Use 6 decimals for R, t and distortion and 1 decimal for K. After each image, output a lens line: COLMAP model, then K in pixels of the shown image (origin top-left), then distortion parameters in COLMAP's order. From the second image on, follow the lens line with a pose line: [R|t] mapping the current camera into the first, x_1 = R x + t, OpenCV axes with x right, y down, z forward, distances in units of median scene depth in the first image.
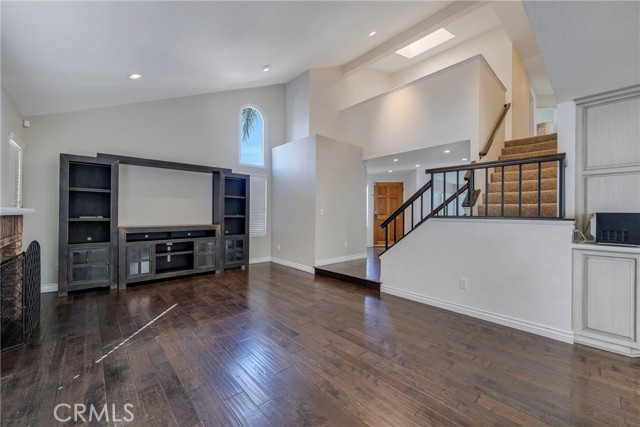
lens RADIAL K [[256.6, 0, 319.5], [0, 256.6, 213.2], [0, 0, 1]] dist [-0.002623, 0.000225]
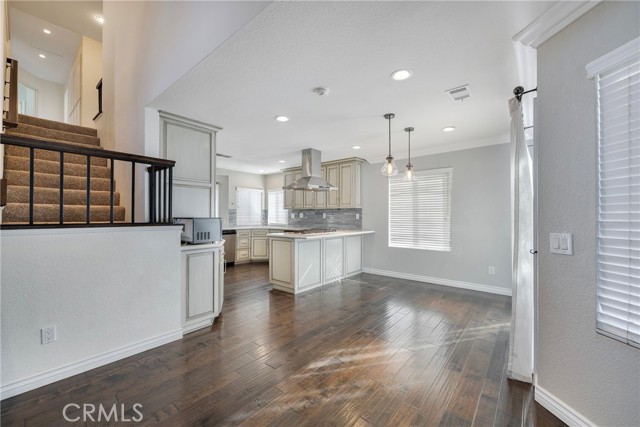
lens RADIAL K [[256.6, 0, 317.1], [0, 256.6, 213.3], [0, 0, 1]] dist [-0.002623, 0.000225]
pose [[-0.126097, -0.004319, 0.992009, -0.097590], [-0.008276, 0.999960, 0.003302, -0.017982], [-0.991983, -0.007794, -0.126128, 0.329384]]
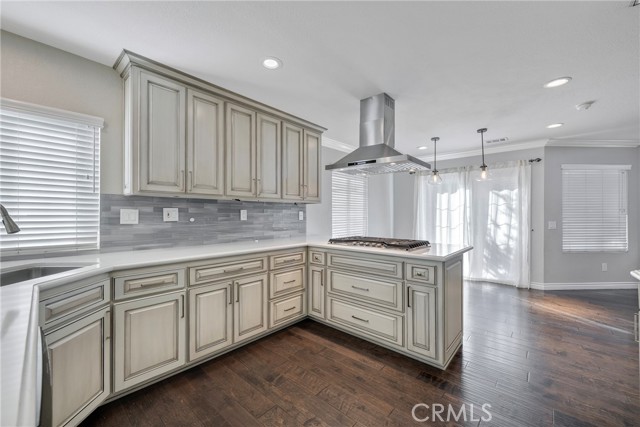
lens RADIAL K [[256.6, 0, 318.6], [0, 256.6, 214.4], [0, 0, 1]] dist [-0.002623, 0.000225]
pose [[-0.994925, -0.013568, -0.099698, 1.287659], [-0.012994, 0.999895, -0.006407, 0.001149], [0.099775, -0.005079, -0.994997, 0.854640]]
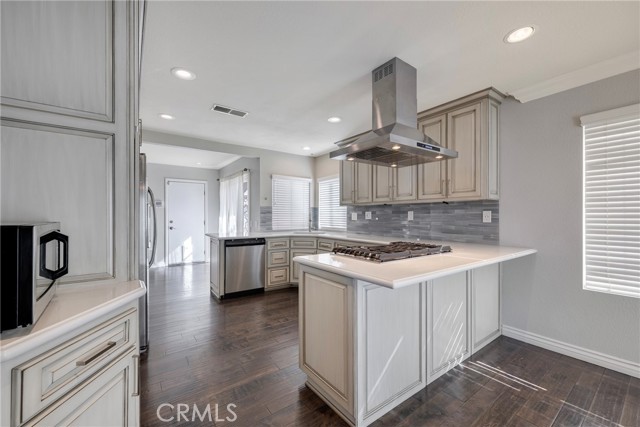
lens RADIAL K [[256.6, 0, 319.2], [0, 256.6, 215.7], [0, 0, 1]] dist [-0.002623, 0.000225]
pose [[0.112014, -0.010938, 0.993646, 0.532570], [-0.004040, 0.999926, 0.011462, -0.007592], [-0.993698, -0.005298, 0.111961, 0.301275]]
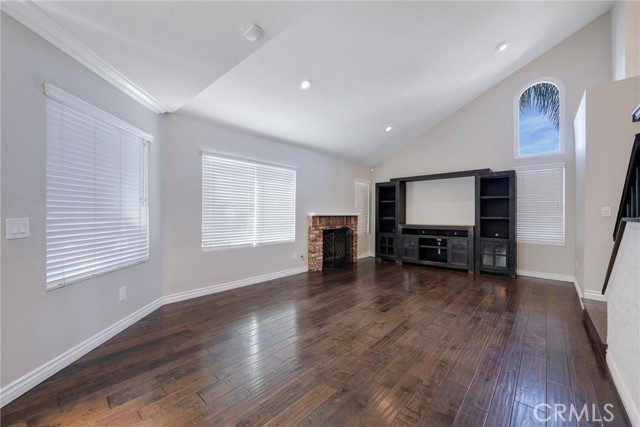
lens RADIAL K [[256.6, 0, 316.7], [0, 256.6, 212.8], [0, 0, 1]] dist [-0.002623, 0.000225]
pose [[0.085767, -0.013377, -0.996225, 0.677149], [-0.000312, 0.999909, -0.013453, 0.007034], [0.996315, 0.001465, 0.085755, 0.344087]]
